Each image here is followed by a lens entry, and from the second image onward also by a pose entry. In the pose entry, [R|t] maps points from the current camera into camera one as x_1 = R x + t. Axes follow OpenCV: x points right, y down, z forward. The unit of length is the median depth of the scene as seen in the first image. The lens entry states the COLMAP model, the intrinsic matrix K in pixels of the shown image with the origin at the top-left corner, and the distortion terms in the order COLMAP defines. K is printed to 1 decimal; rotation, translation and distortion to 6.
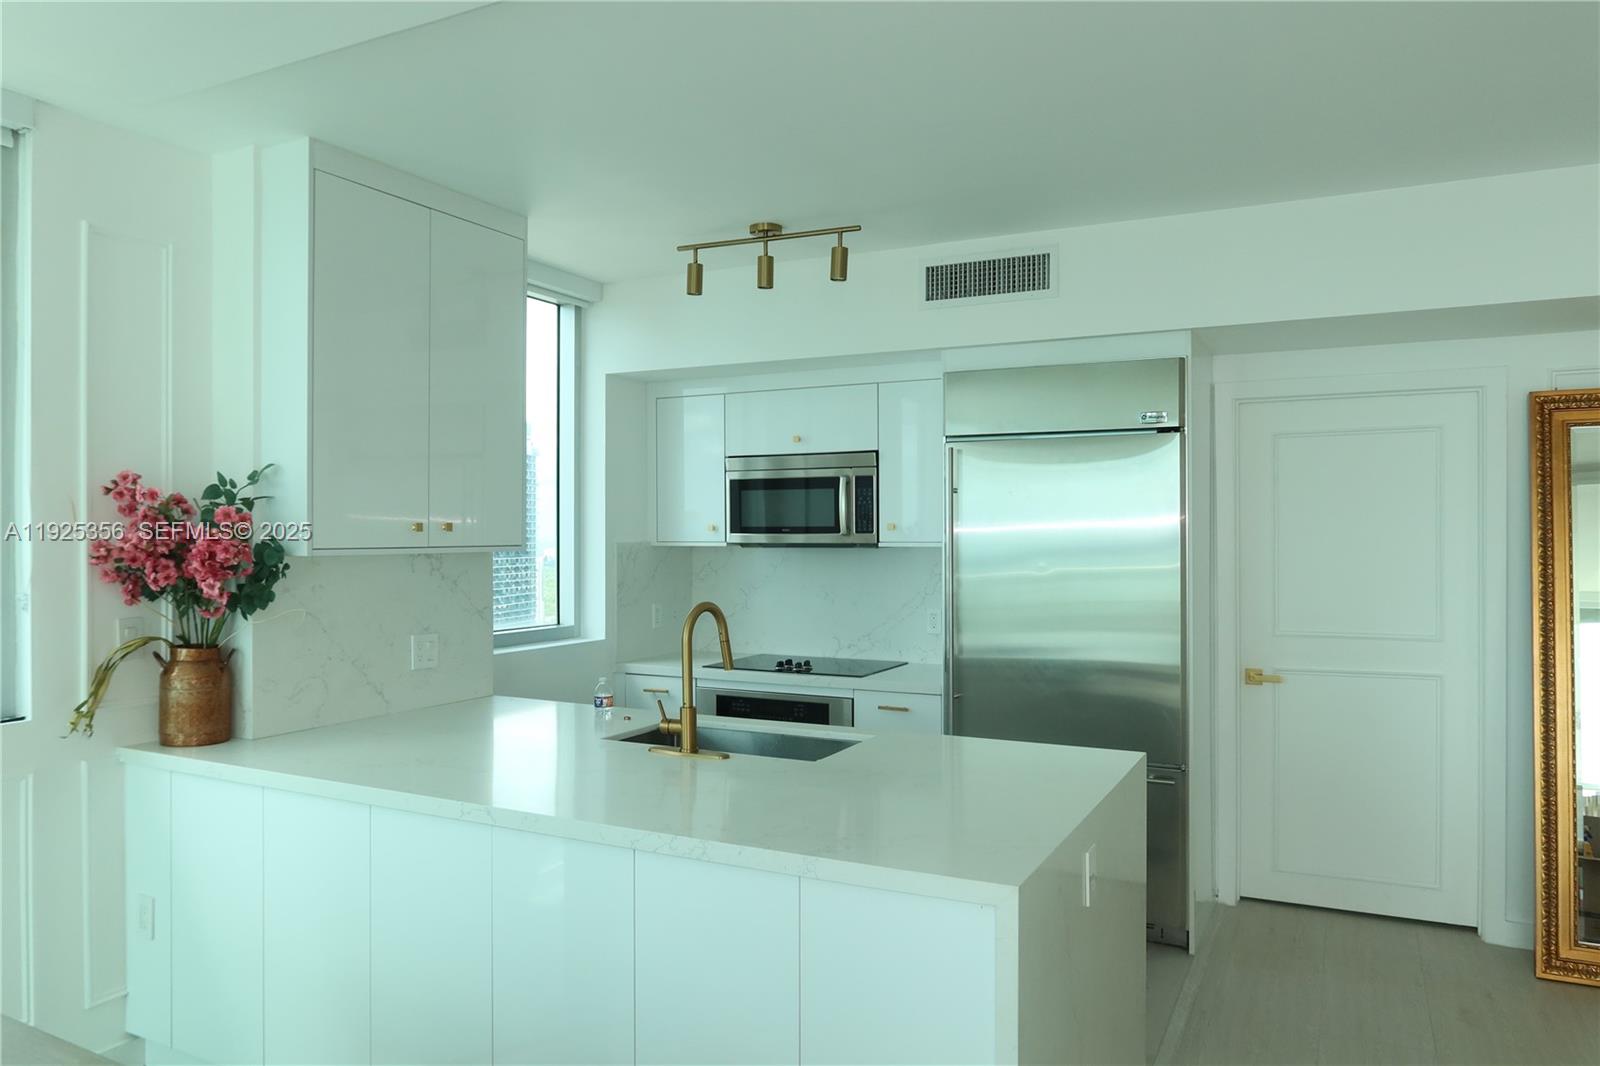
lens RADIAL K [[1097.9, 0, 790.7], [0, 1097.9, 532.1], [0, 0, 1]] dist [-0.030019, 0.011559]
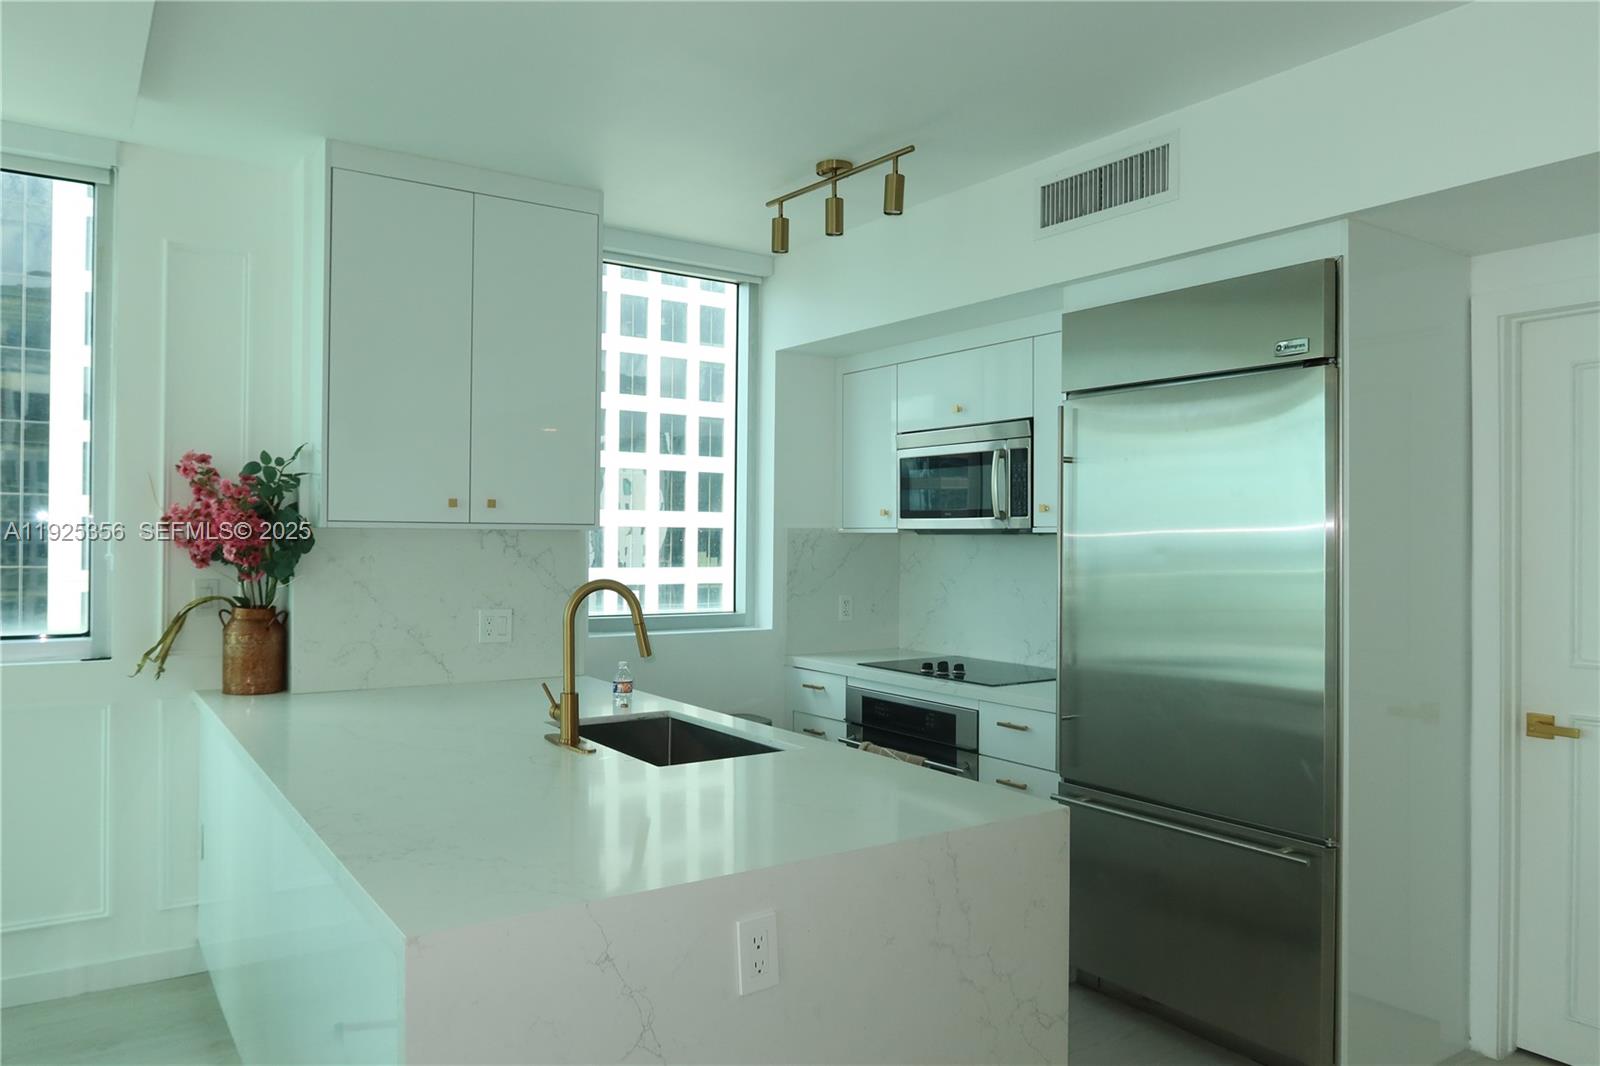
lens RADIAL K [[1097.9, 0, 797.7], [0, 1097.9, 534.5], [0, 0, 1]] dist [-0.030019, 0.011559]
pose [[0.880946, 0.006531, -0.473171, 0.358997], [-0.008809, 0.999958, -0.002598, 0.021011], [0.473134, 0.006457, 0.880967, 0.203928]]
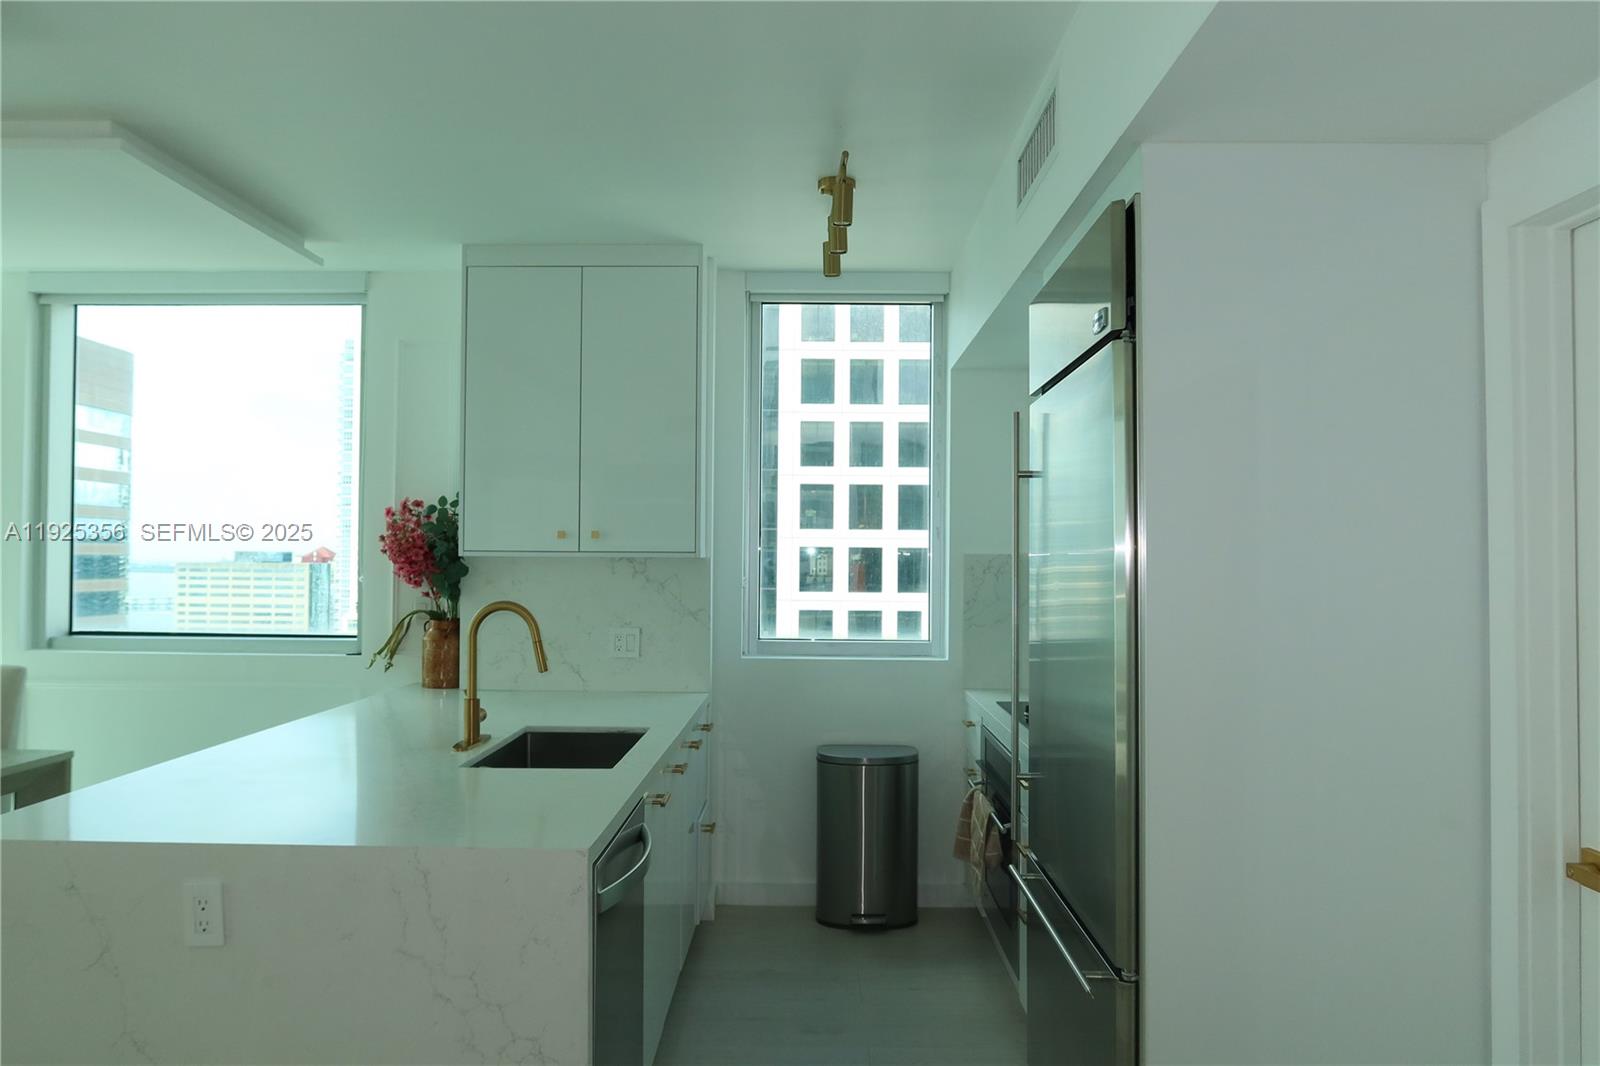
lens RADIAL K [[1097.9, 0, 790.0], [0, 1097.9, 527.9], [0, 0, 1]] dist [-0.030019, 0.011559]
pose [[0.442984, -0.021704, -0.896267, 0.702775], [-0.007819, 0.999575, -0.028070, 0.016924], [0.896495, 0.019443, 0.442626, 0.573335]]
